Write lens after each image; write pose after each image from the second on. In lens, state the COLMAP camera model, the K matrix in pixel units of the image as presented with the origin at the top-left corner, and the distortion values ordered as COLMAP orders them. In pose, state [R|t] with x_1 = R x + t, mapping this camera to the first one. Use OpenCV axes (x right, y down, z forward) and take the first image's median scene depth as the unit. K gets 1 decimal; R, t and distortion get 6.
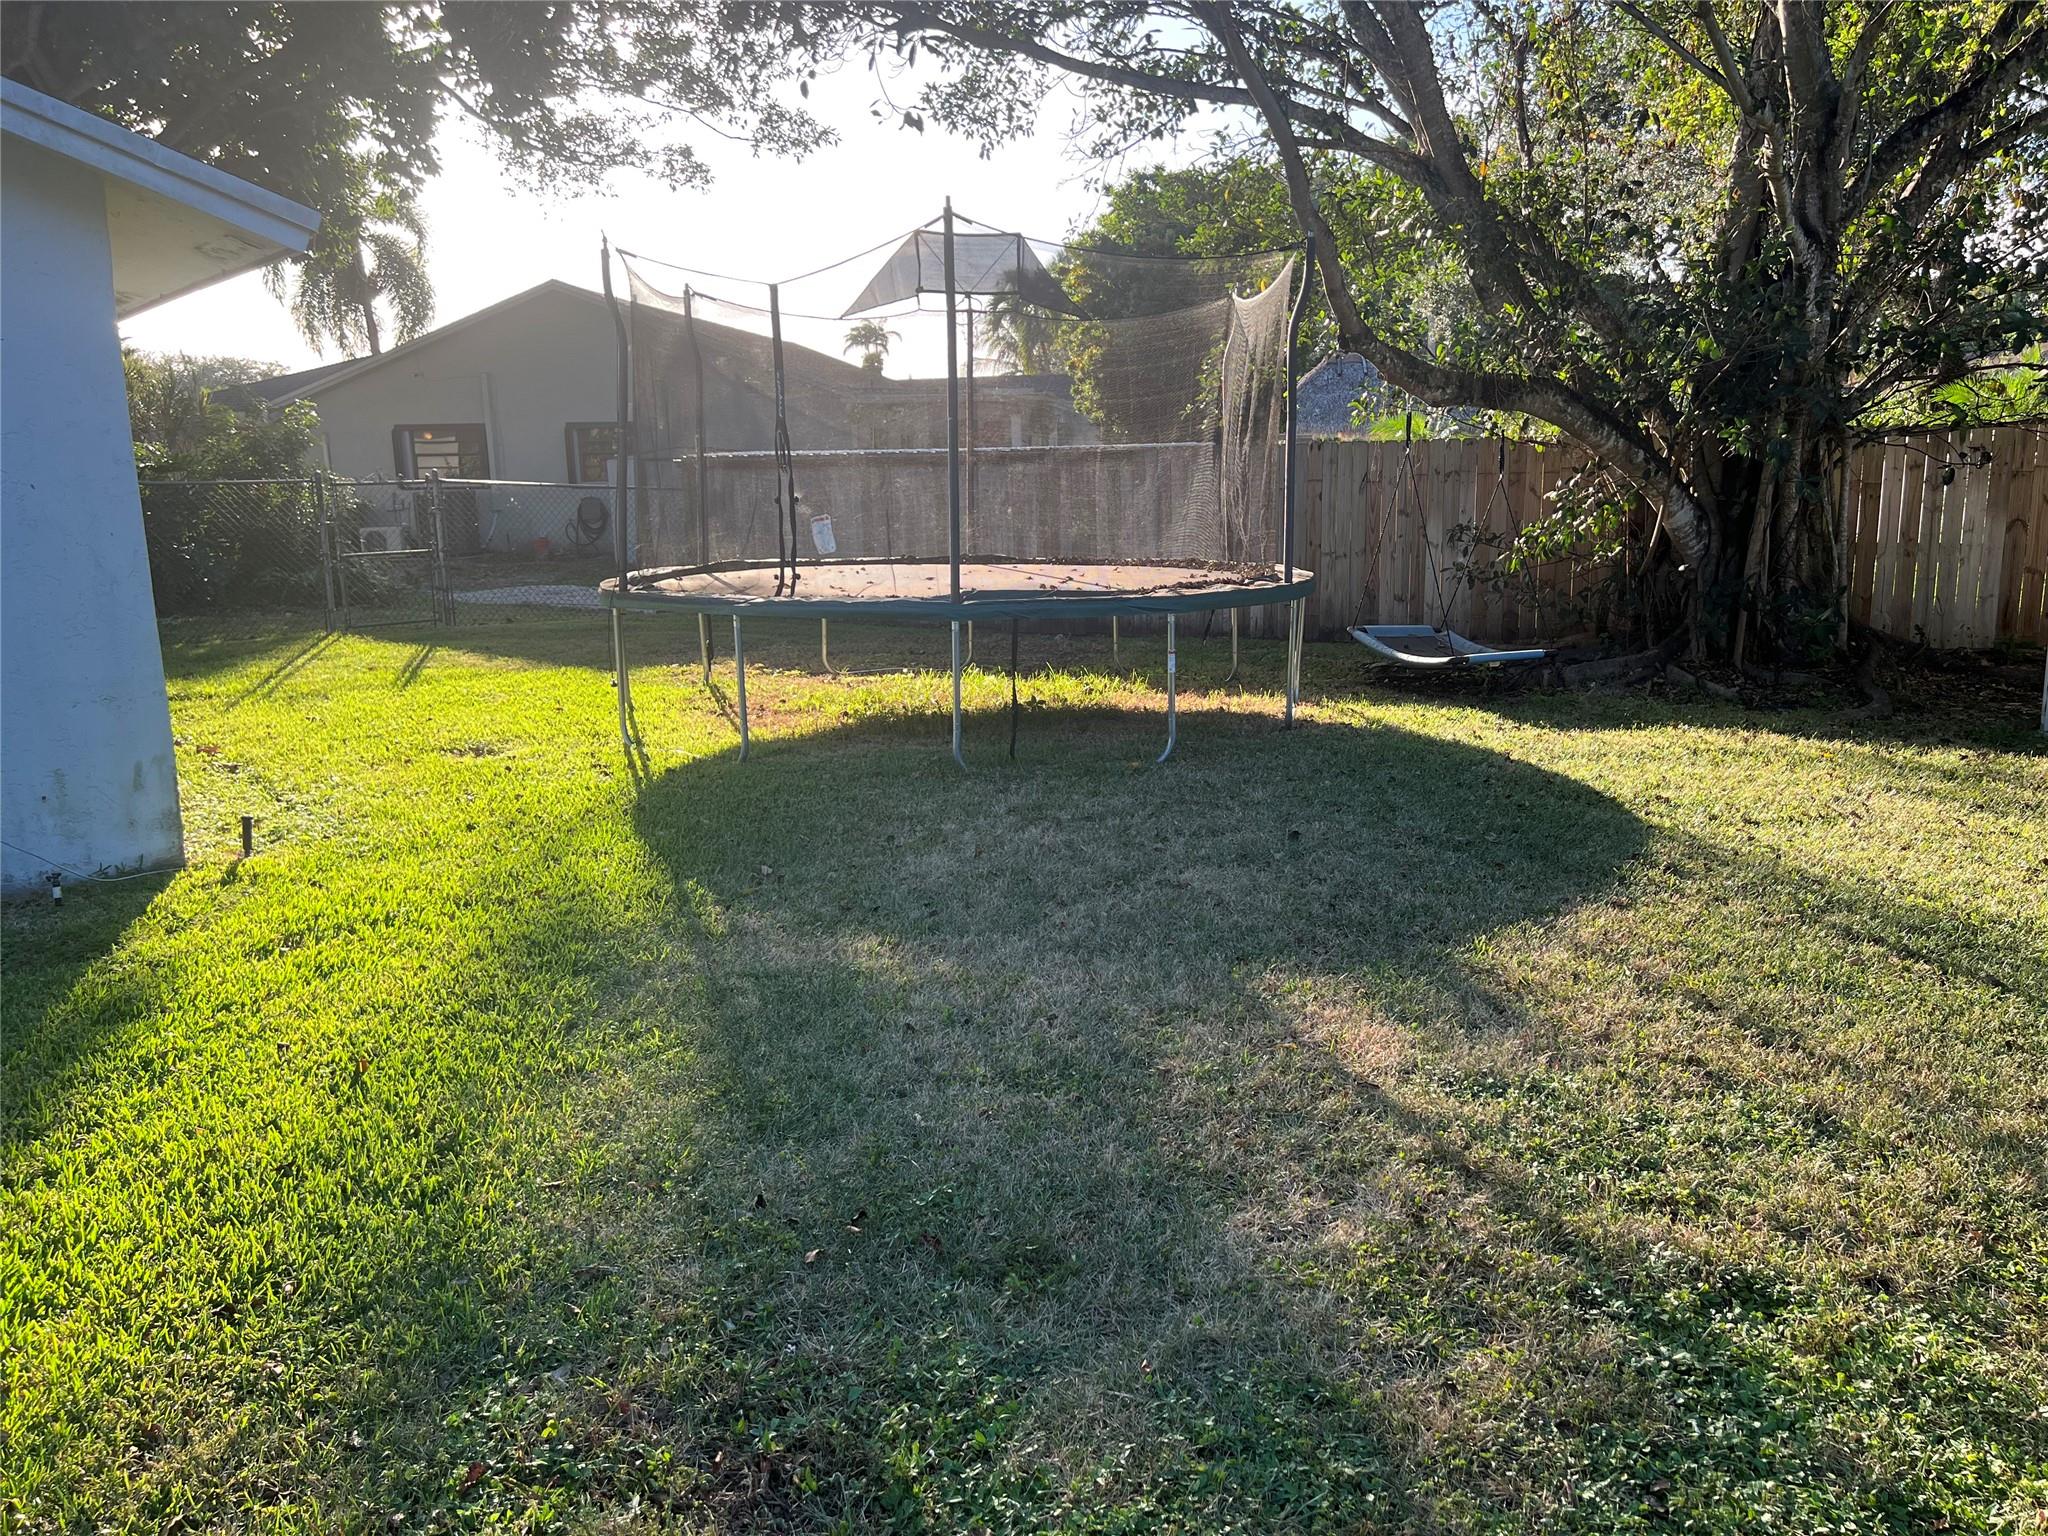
lens RADIAL K [[1533.7, 0, 1024.0], [0, 1533.7, 768.0], [0, 0, 1]] dist [0.102814, -0.171956]
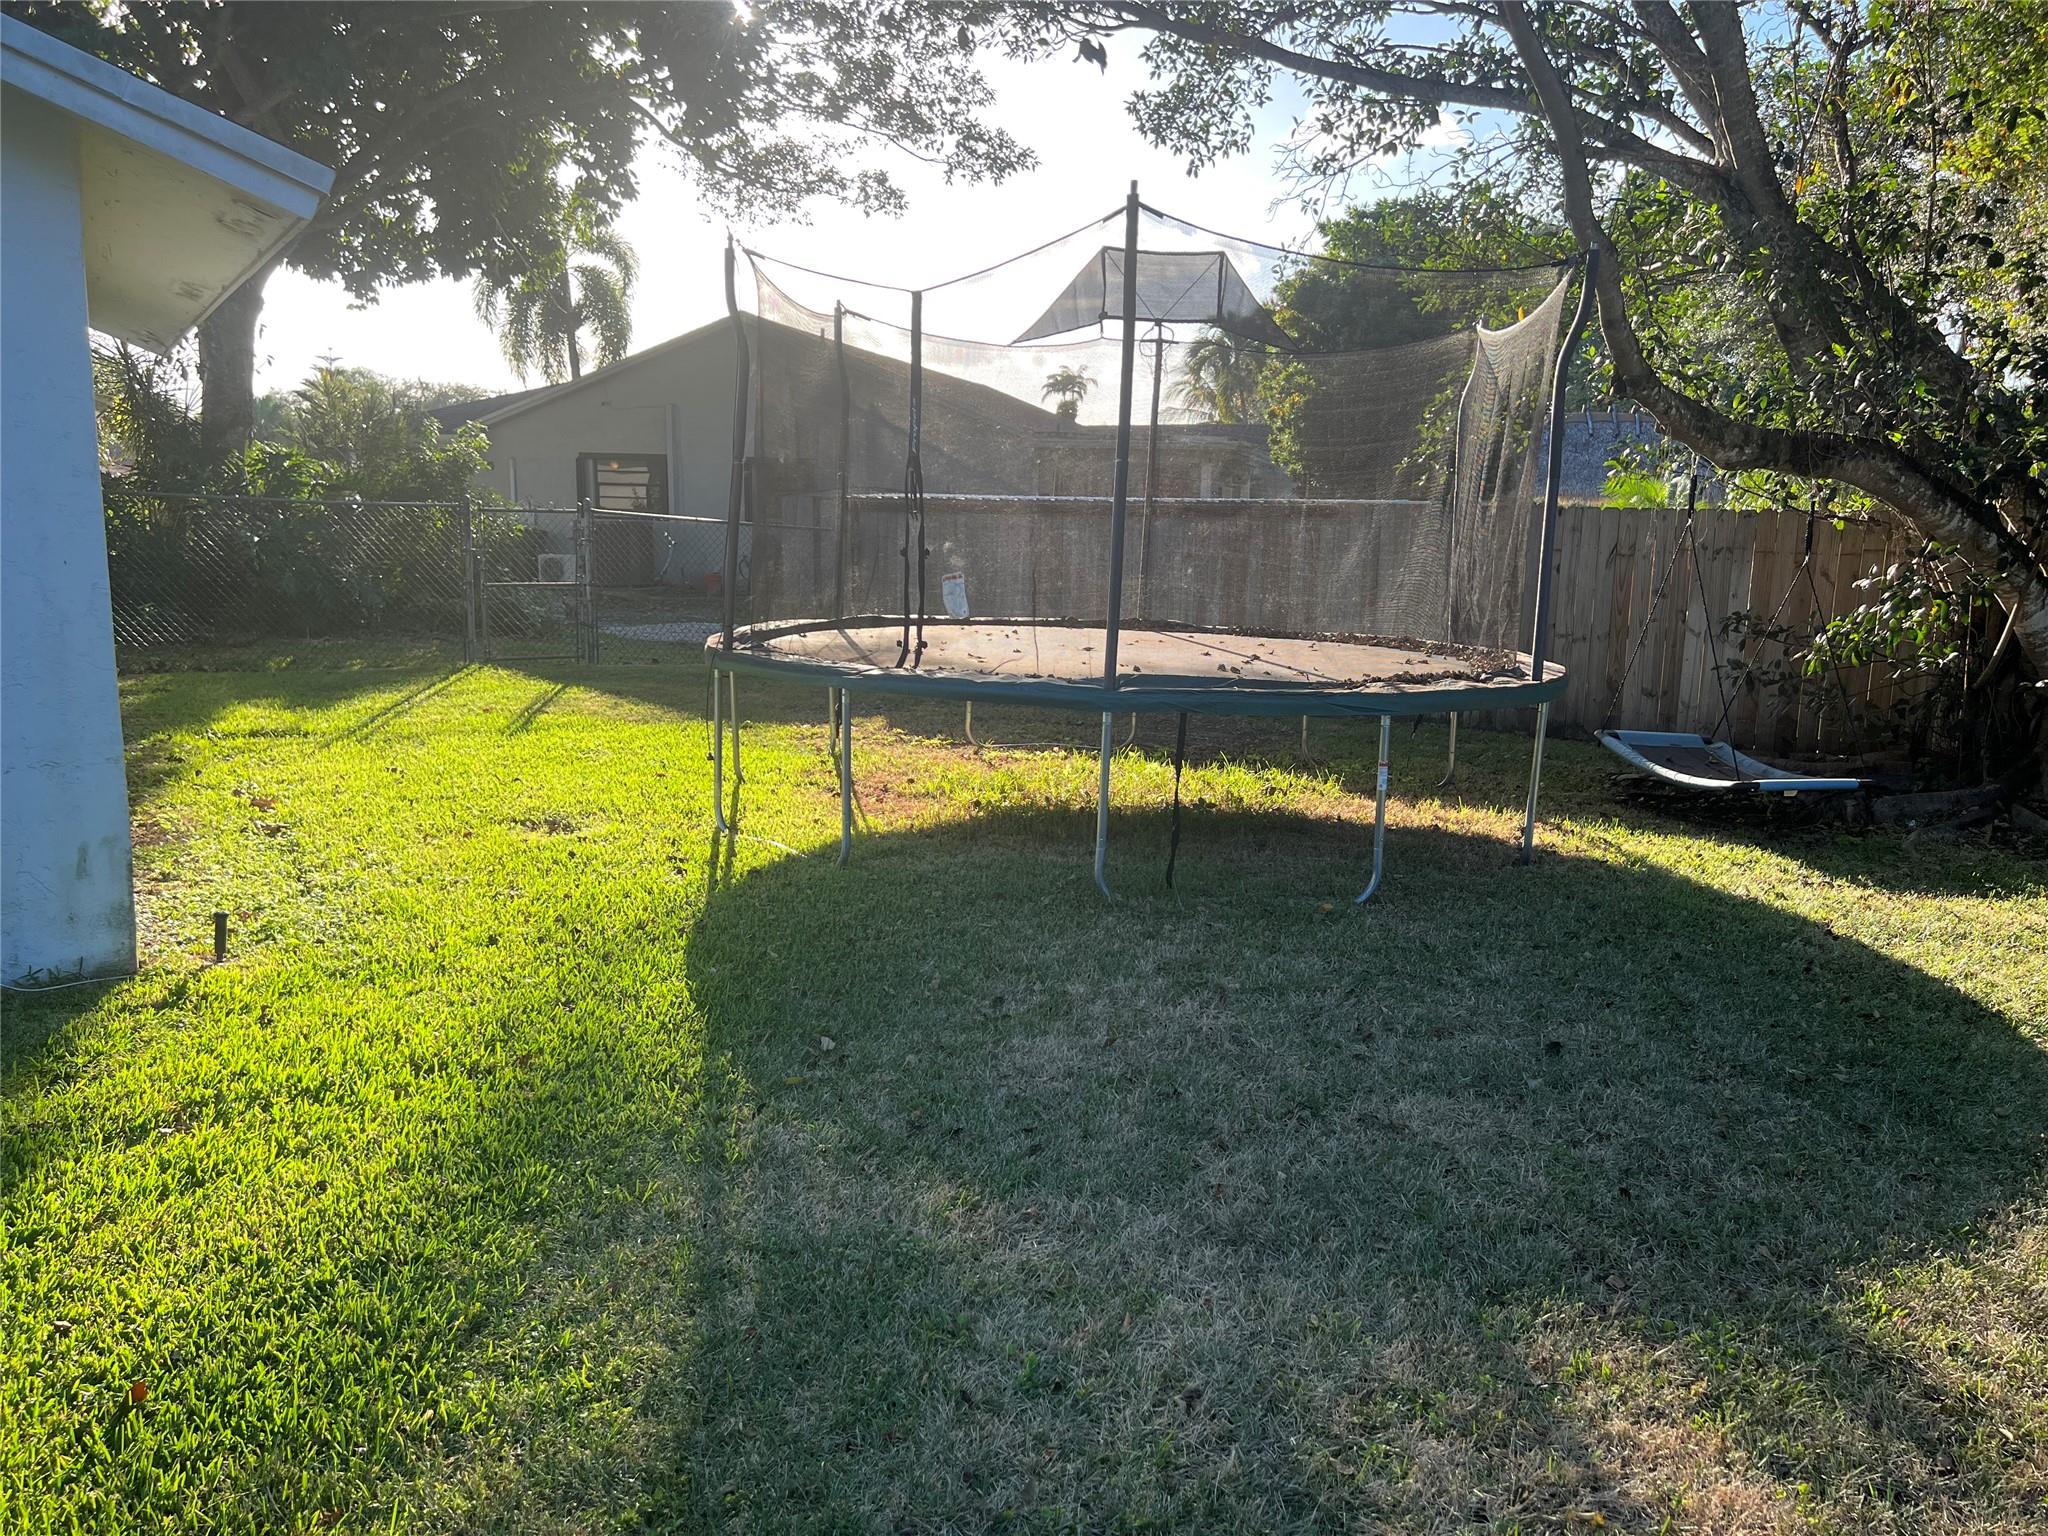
lens RADIAL K [[1510.1, 0, 1008.8], [0, 1510.1, 786.7], [0, 0, 1]] dist [0.087648, -0.121013]
pose [[0.990444, 0.063360, -0.122499, 0.001912], [-0.065205, 0.997810, -0.011113, -0.033714], [0.121526, 0.018995, 0.992406, 0.161267]]
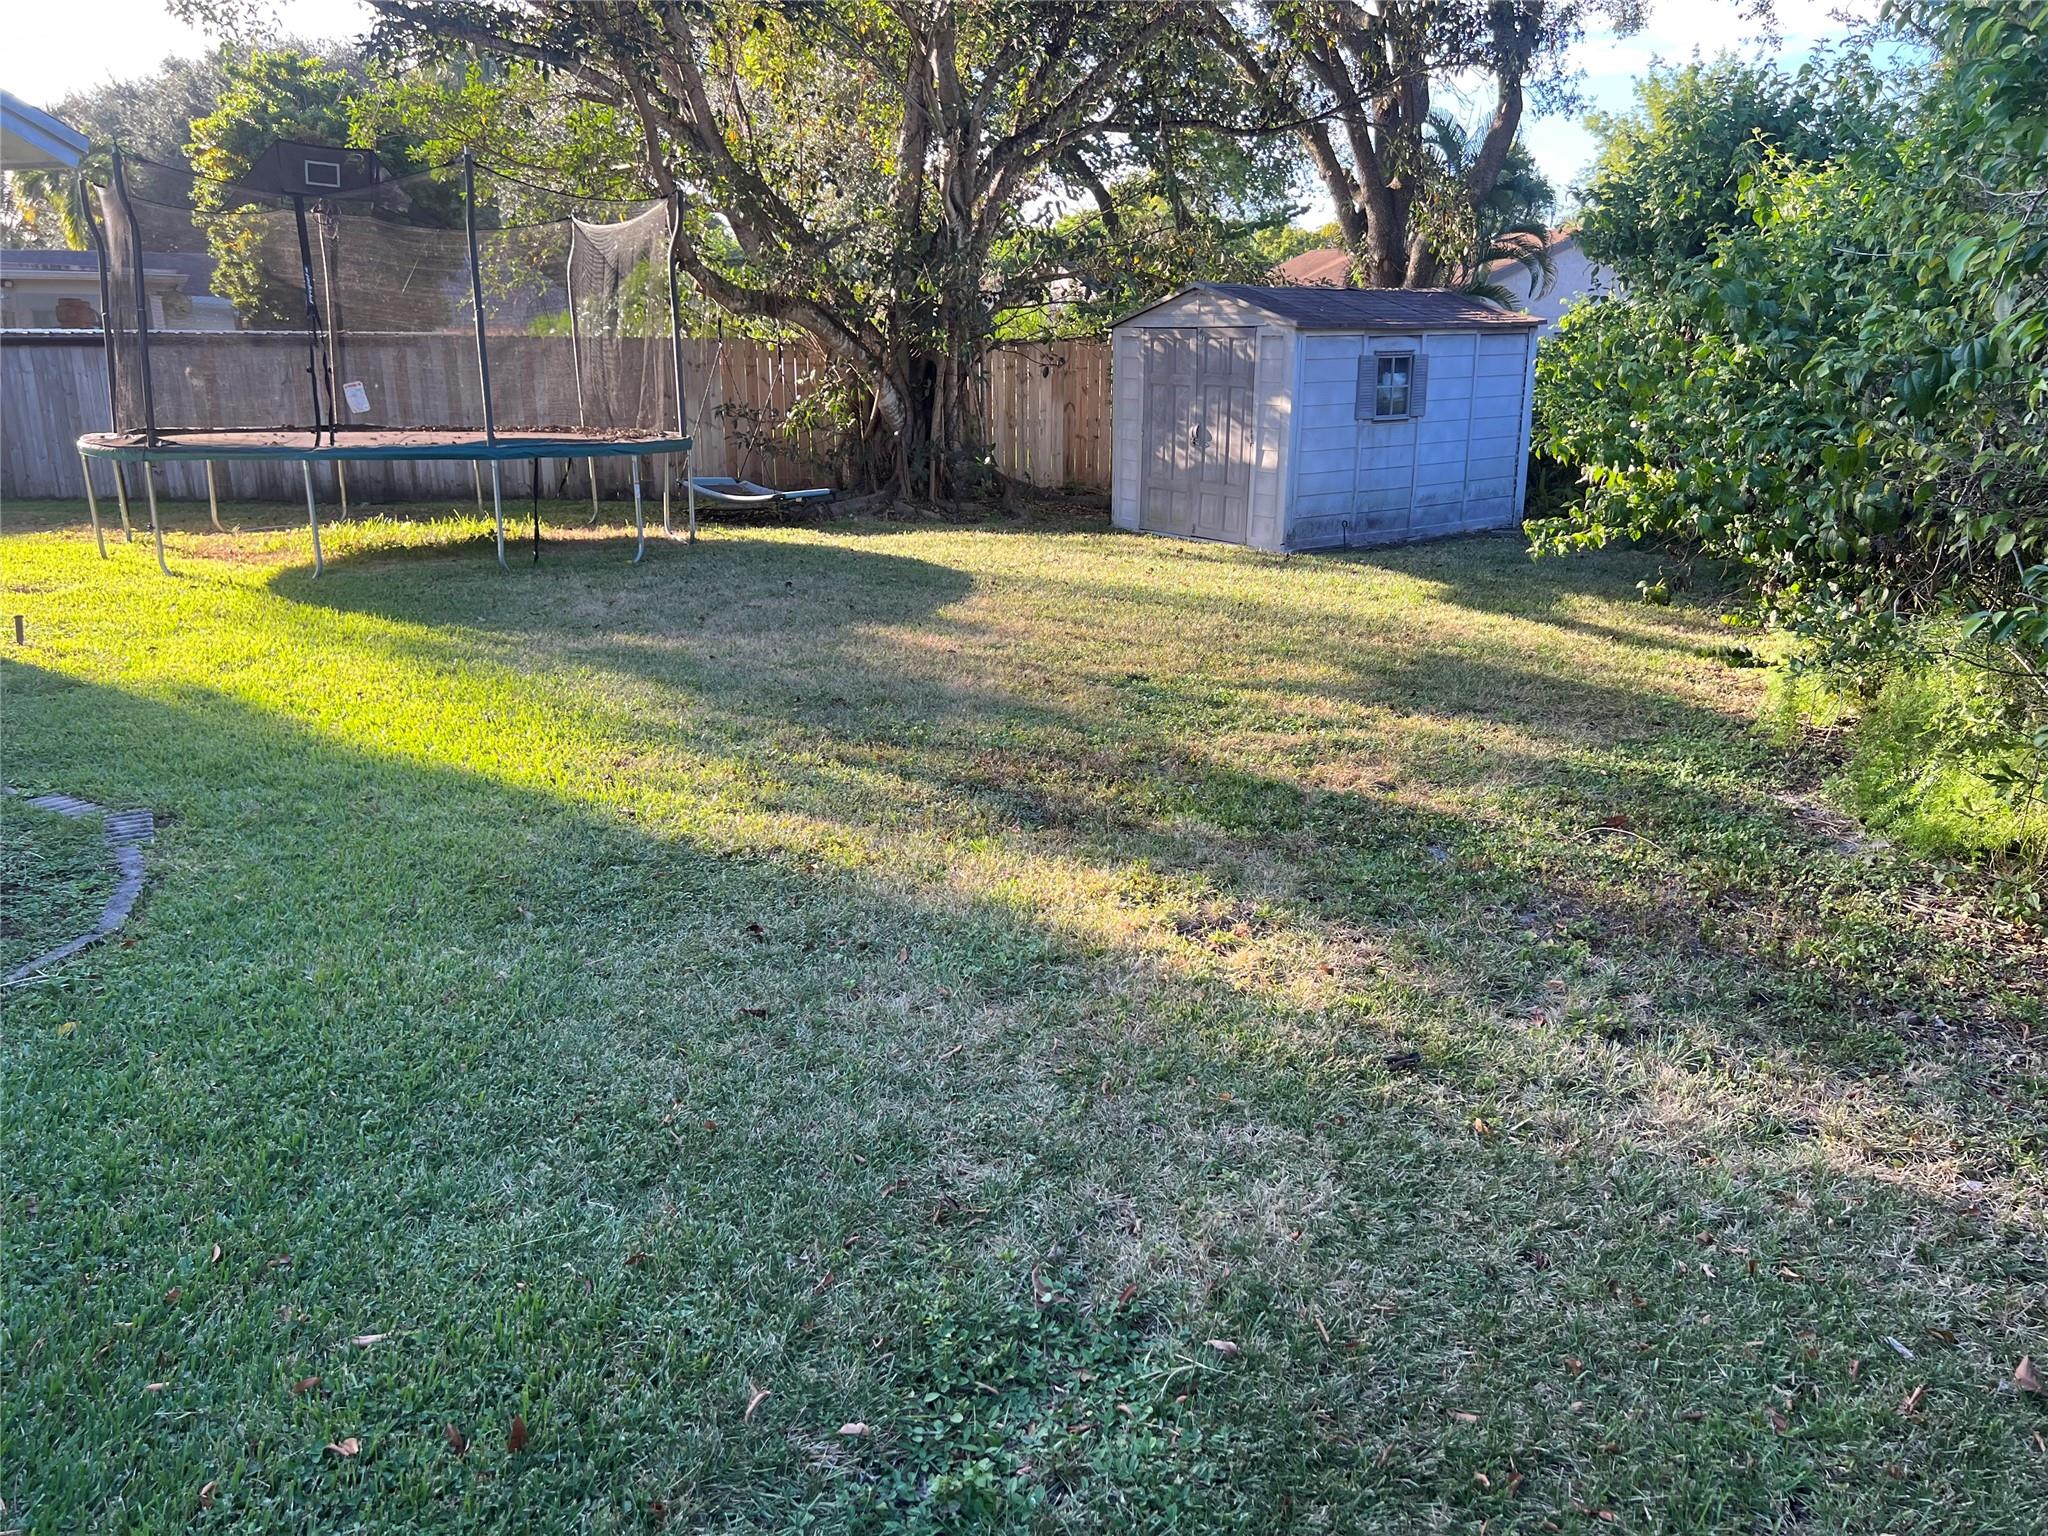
lens RADIAL K [[1559.5, 0, 1014.3], [0, 1559.5, 769.4], [0, 0, 1]] dist [0.082048, -0.061749]
pose [[0.830897, -0.122881, 0.542689, -0.333299], [0.090689, 0.992176, 0.085806, 0.071384], [-0.548986, -0.022080, 0.835540, -0.315818]]
